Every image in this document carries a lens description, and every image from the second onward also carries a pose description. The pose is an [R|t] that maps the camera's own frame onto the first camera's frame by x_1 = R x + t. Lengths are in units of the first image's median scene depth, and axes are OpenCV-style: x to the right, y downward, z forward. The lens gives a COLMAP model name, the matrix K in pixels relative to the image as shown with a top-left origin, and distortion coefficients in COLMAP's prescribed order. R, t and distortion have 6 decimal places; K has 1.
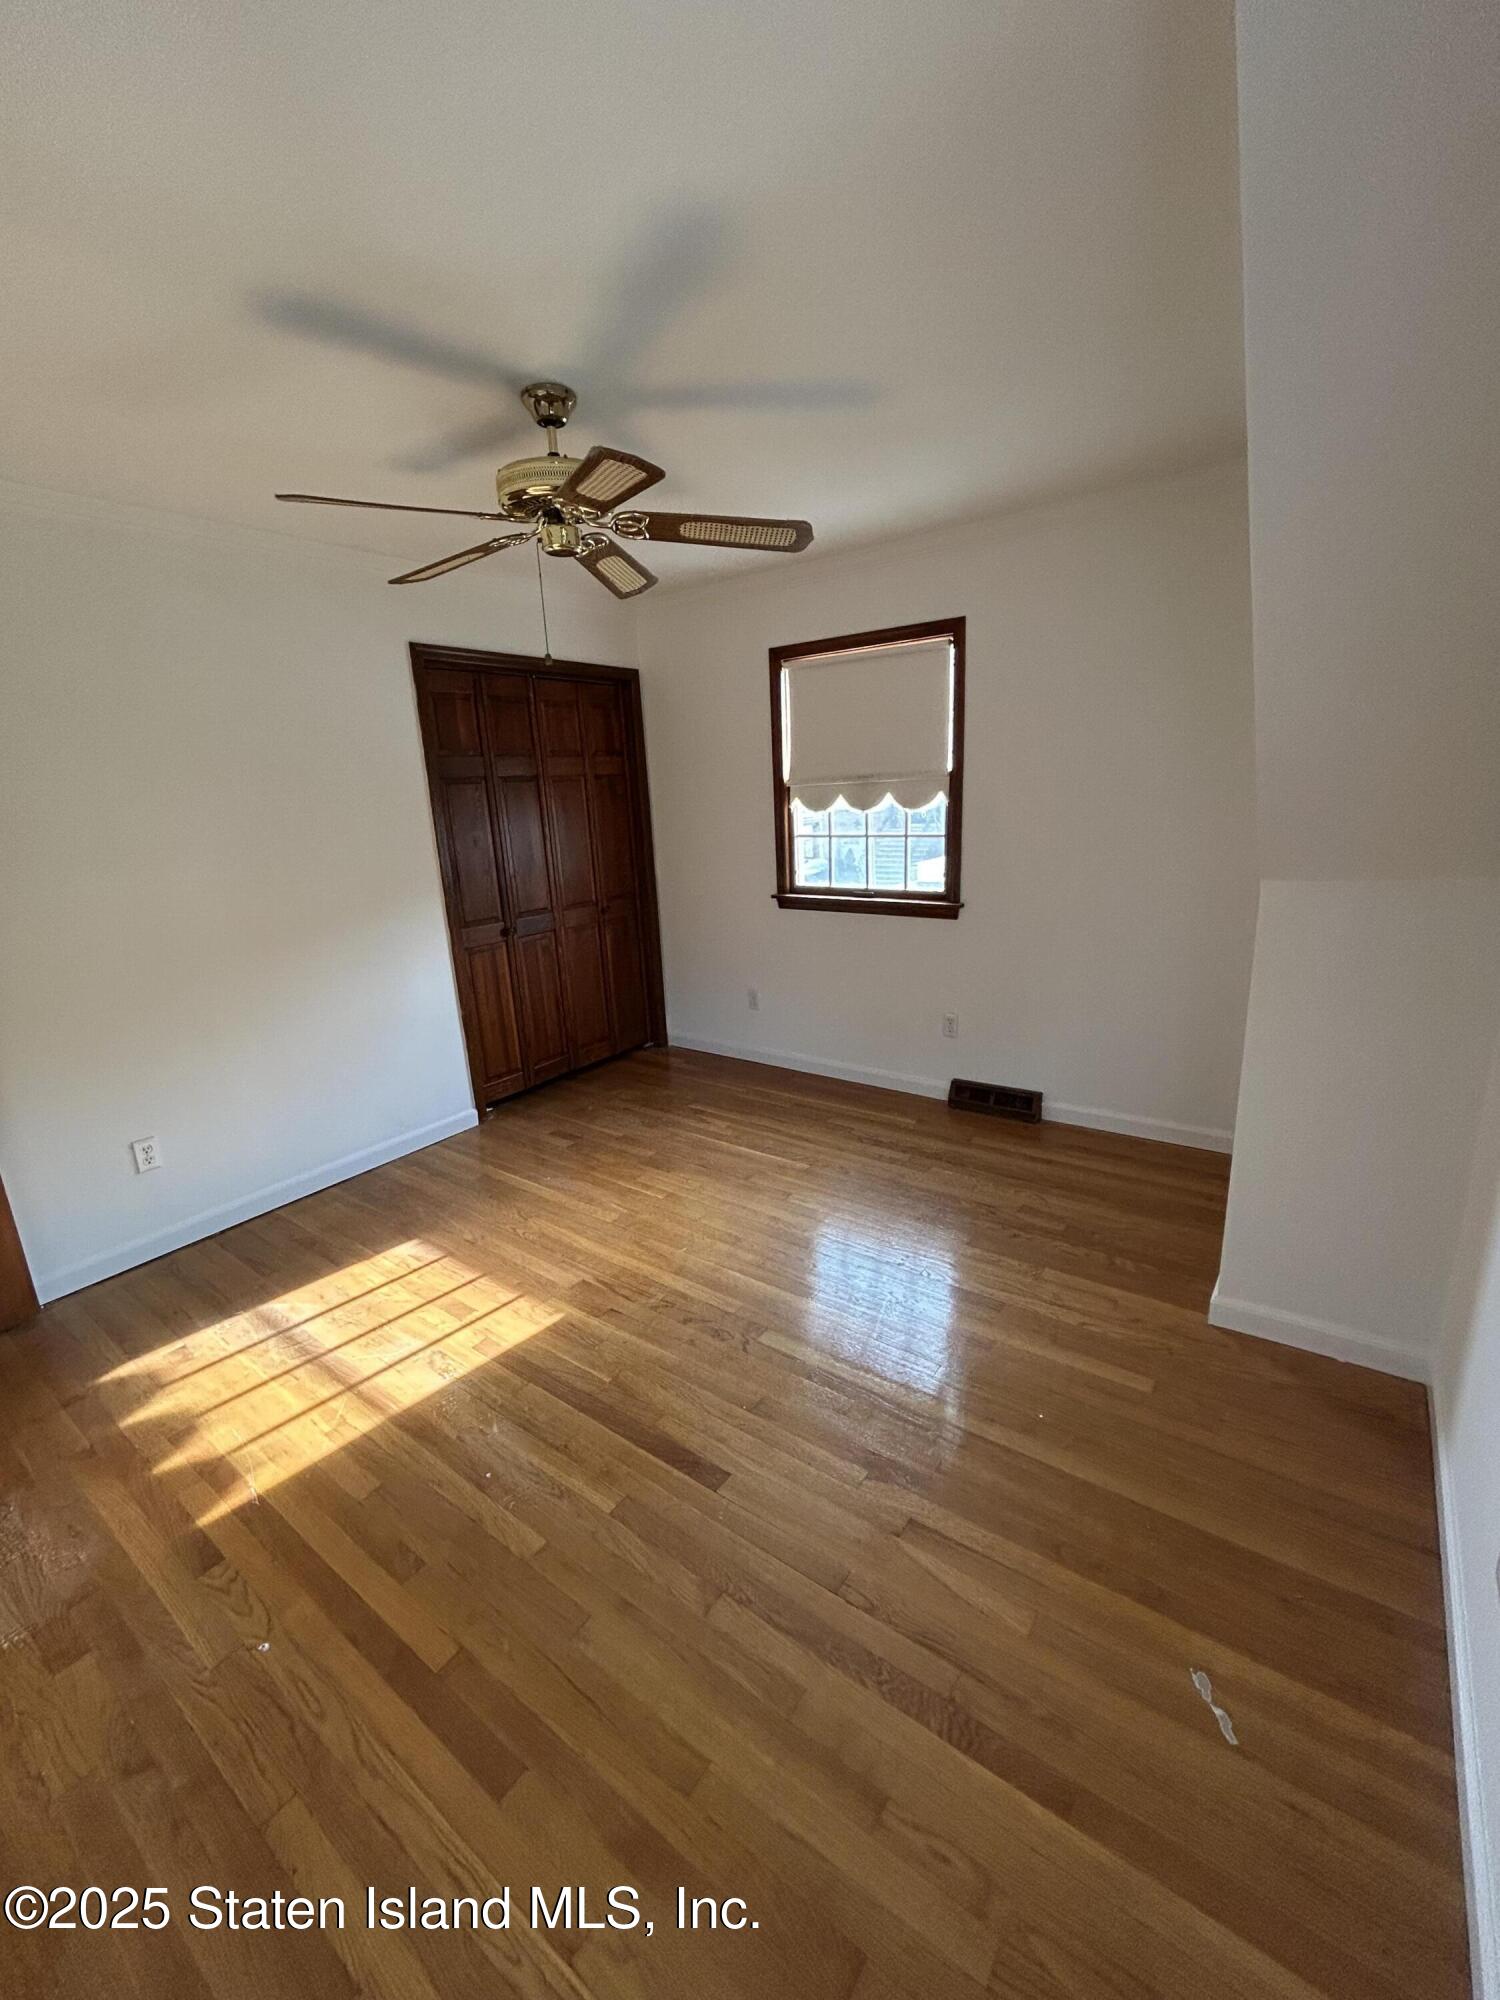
lens RADIAL K [[815.2, 0, 758.6], [0, 815.2, 1000.2], [0, 0, 1]] dist [-0.002071, 0.000450]
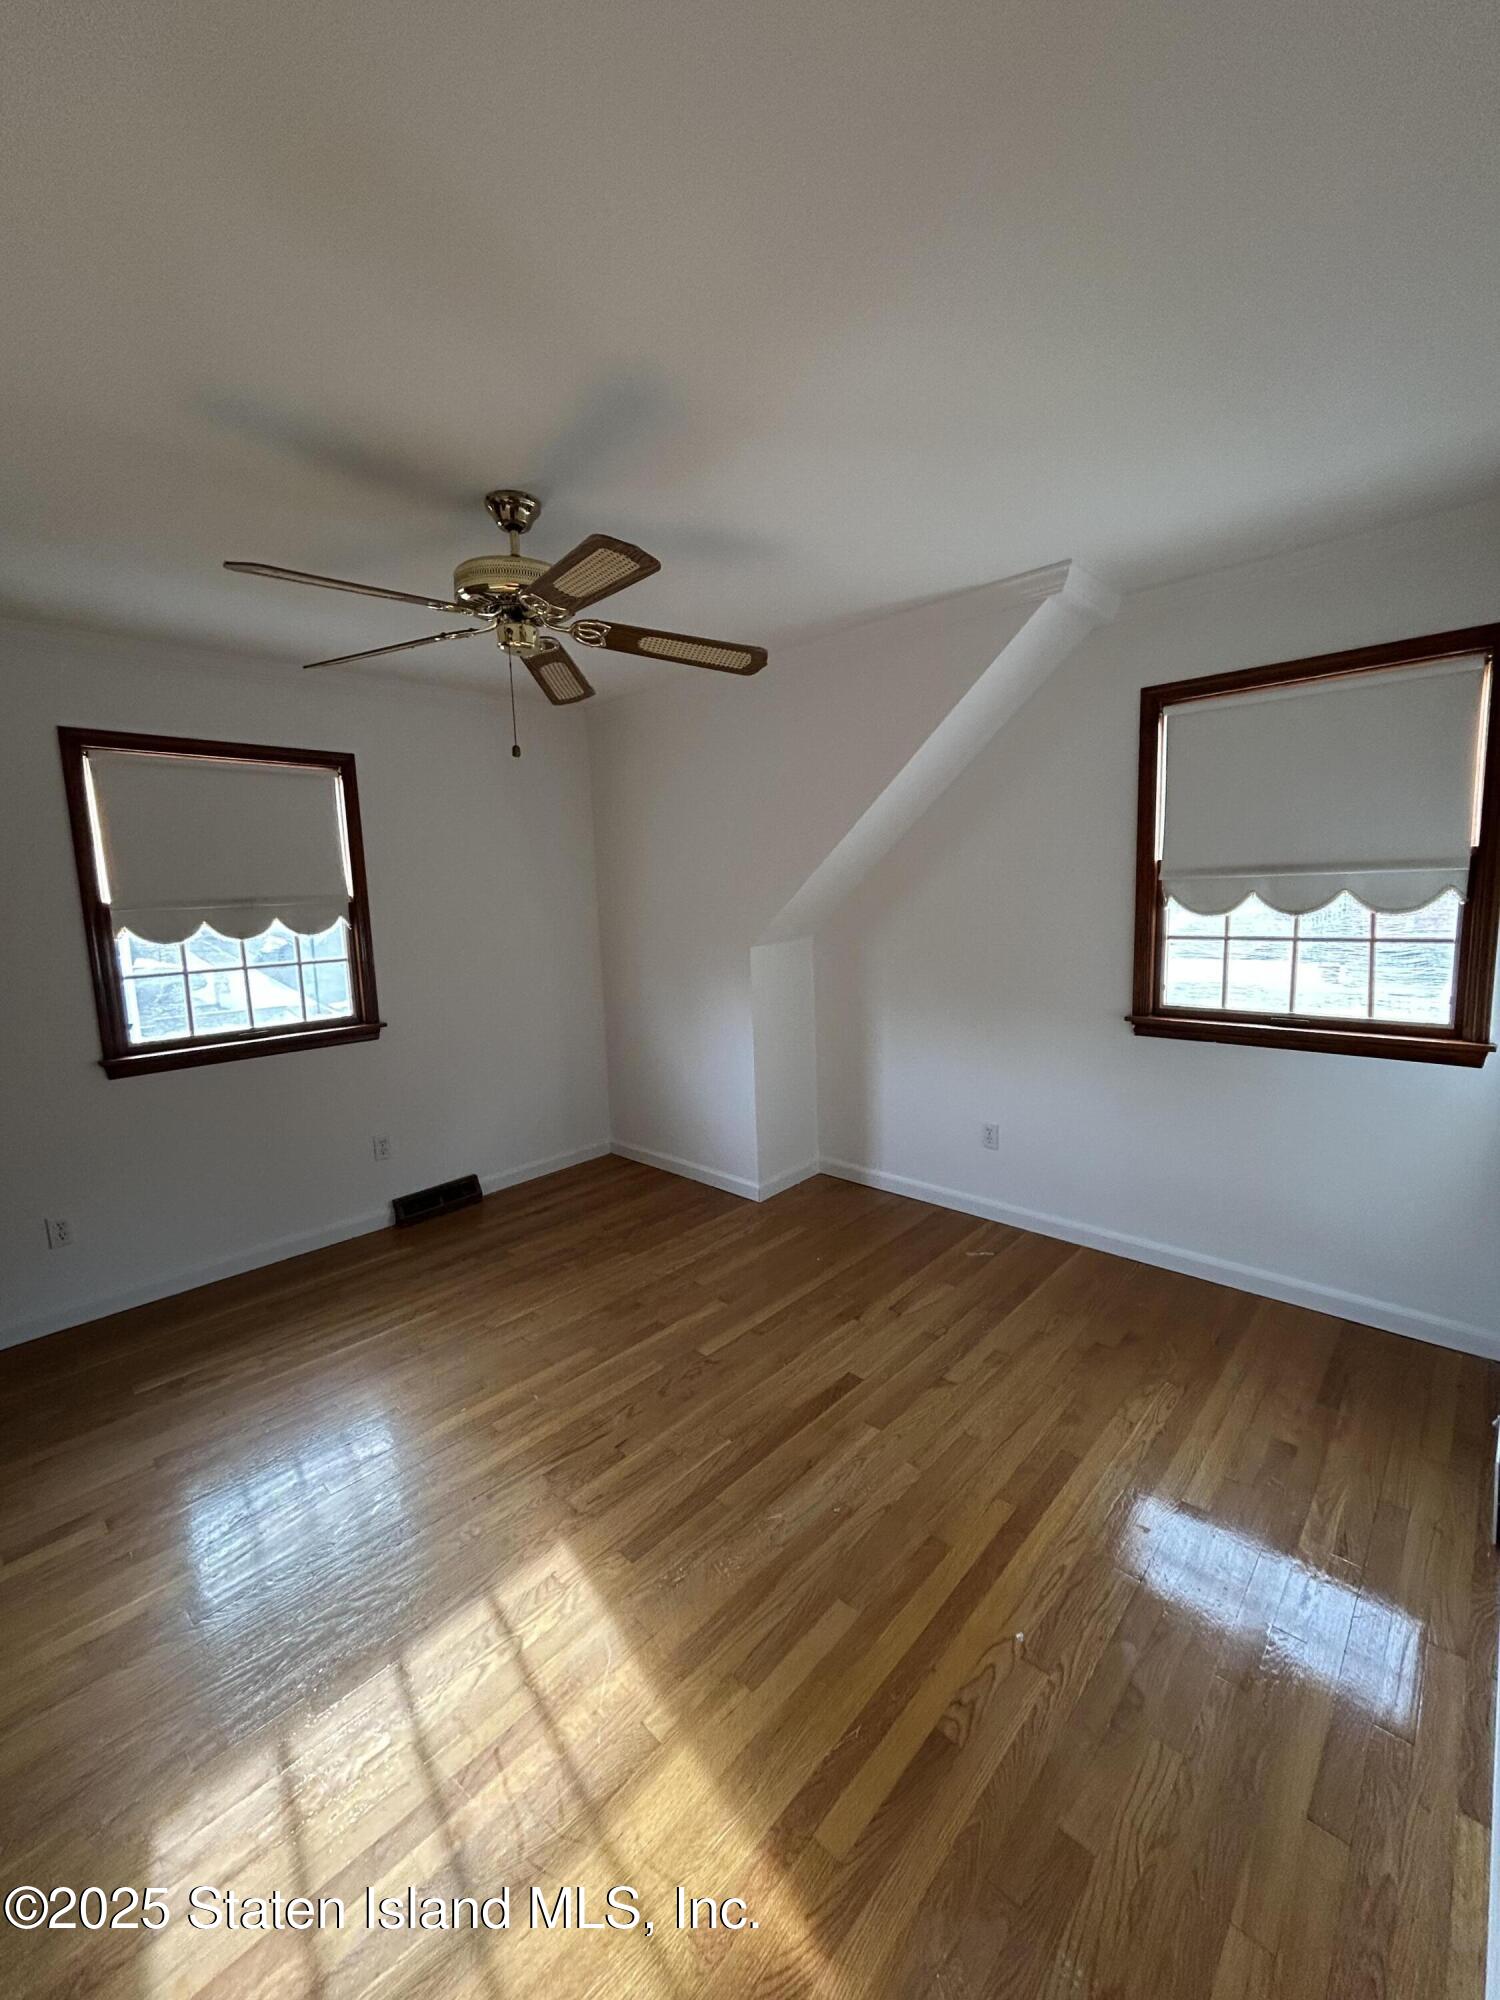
lens RADIAL K [[815.2, 0, 747.3], [0, 815.2, 1002.1], [0, 0, 1]] dist [-0.002071, 0.000450]
pose [[0.119016, -0.094733, 0.988363, -0.732357], [0.277184, 0.959032, 0.058544, -0.079938], [-0.953417, 0.266990, 0.140399, 0.432324]]
